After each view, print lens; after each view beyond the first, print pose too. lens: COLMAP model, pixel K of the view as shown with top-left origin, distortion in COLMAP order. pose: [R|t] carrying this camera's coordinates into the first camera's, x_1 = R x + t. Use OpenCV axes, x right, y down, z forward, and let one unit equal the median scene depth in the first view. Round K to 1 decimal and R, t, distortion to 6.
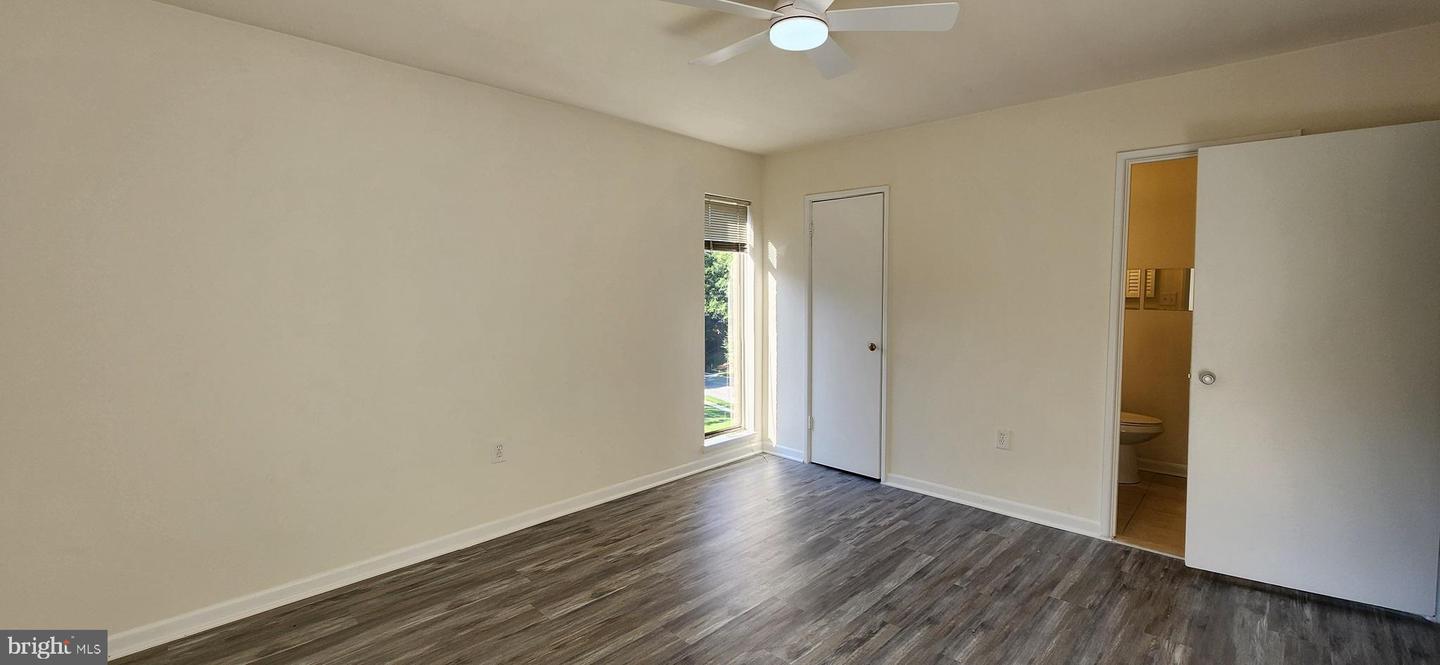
lens RADIAL K [[584.7, 0, 724.1], [0, 584.7, 321.2], [0, 0, 1]] dist [-0.001803, -0.000108]
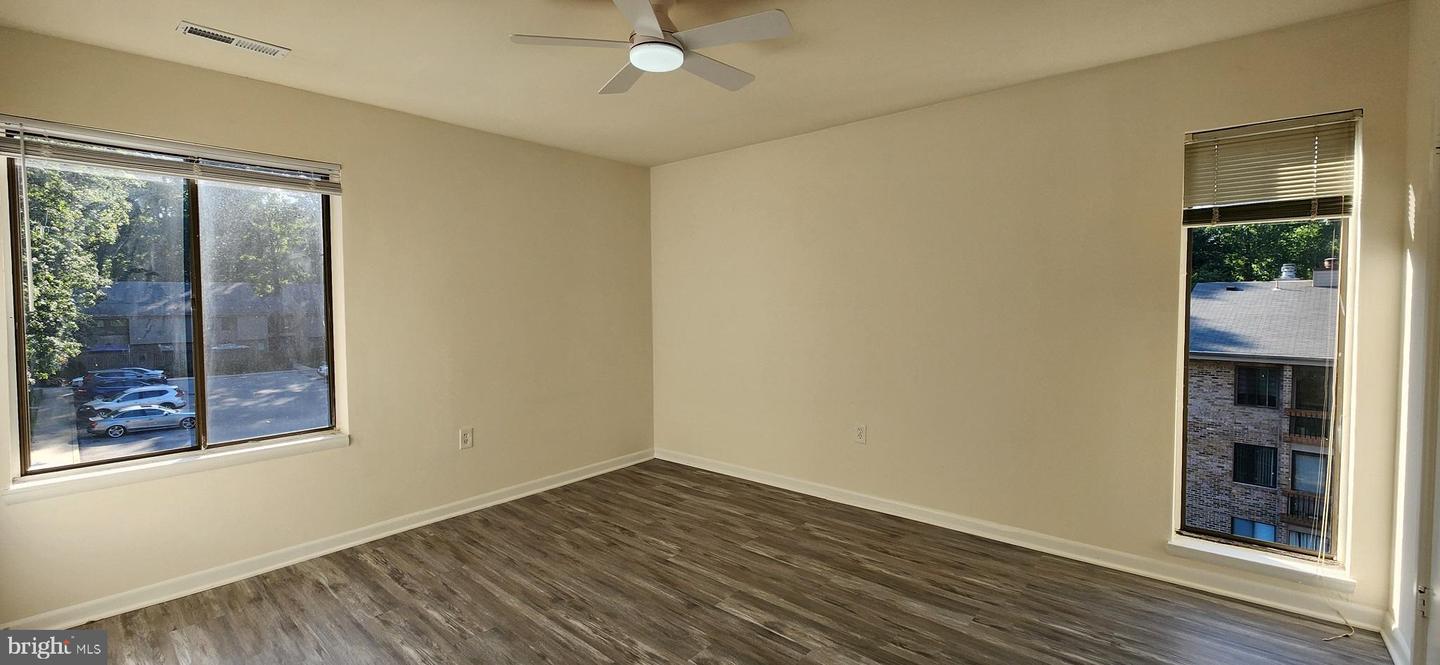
lens RADIAL K [[584.7, 0, 724.1], [0, 584.7, 321.2], [0, 0, 1]] dist [-0.001803, -0.000108]
pose [[0.054387, 0.039532, -0.997737, 0.777058], [-0.045635, 0.998270, 0.037066, -0.031668], [0.997477, 0.043516, 0.056097, 0.683217]]
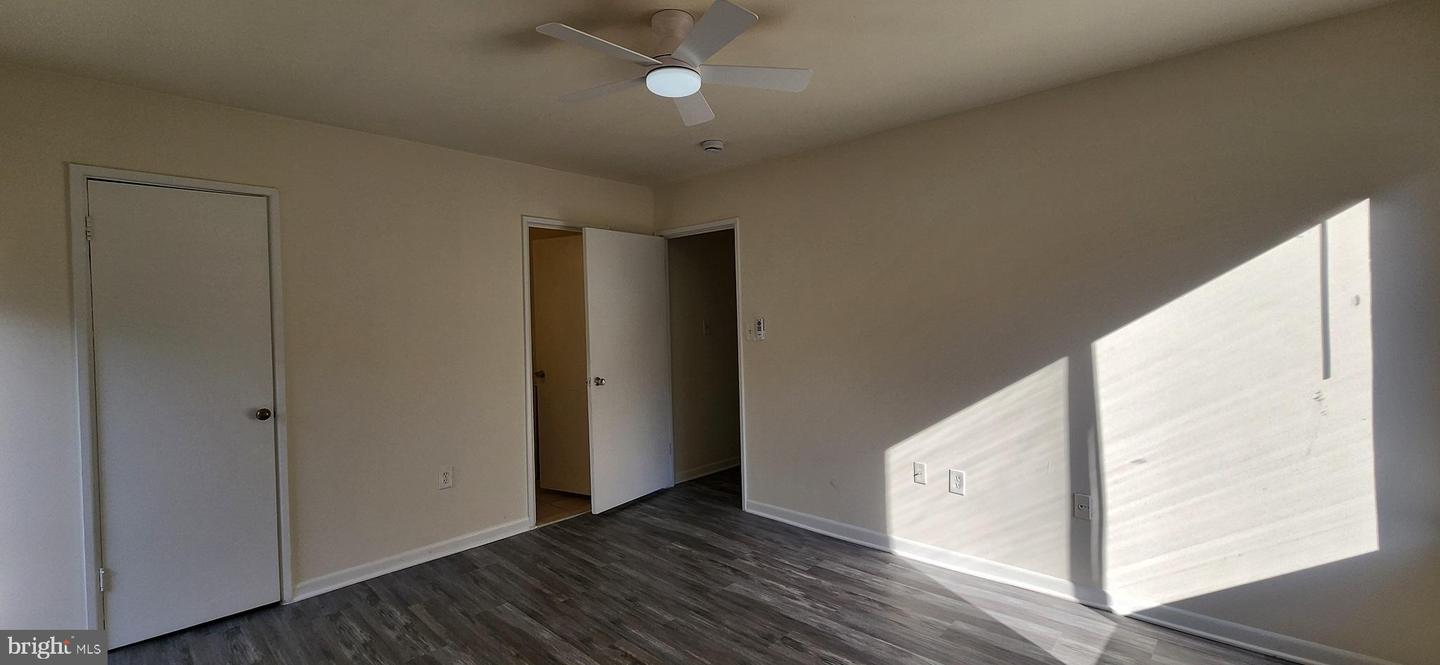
lens RADIAL K [[584.7, 0, 724.1], [0, 584.7, 321.2], [0, 0, 1]] dist [-0.001803, -0.000108]
pose [[-0.006542, -0.007751, 0.999949, -0.611246], [0.081465, 0.996642, 0.008258, -0.039233], [-0.996655, 0.081515, -0.005888, 0.615418]]
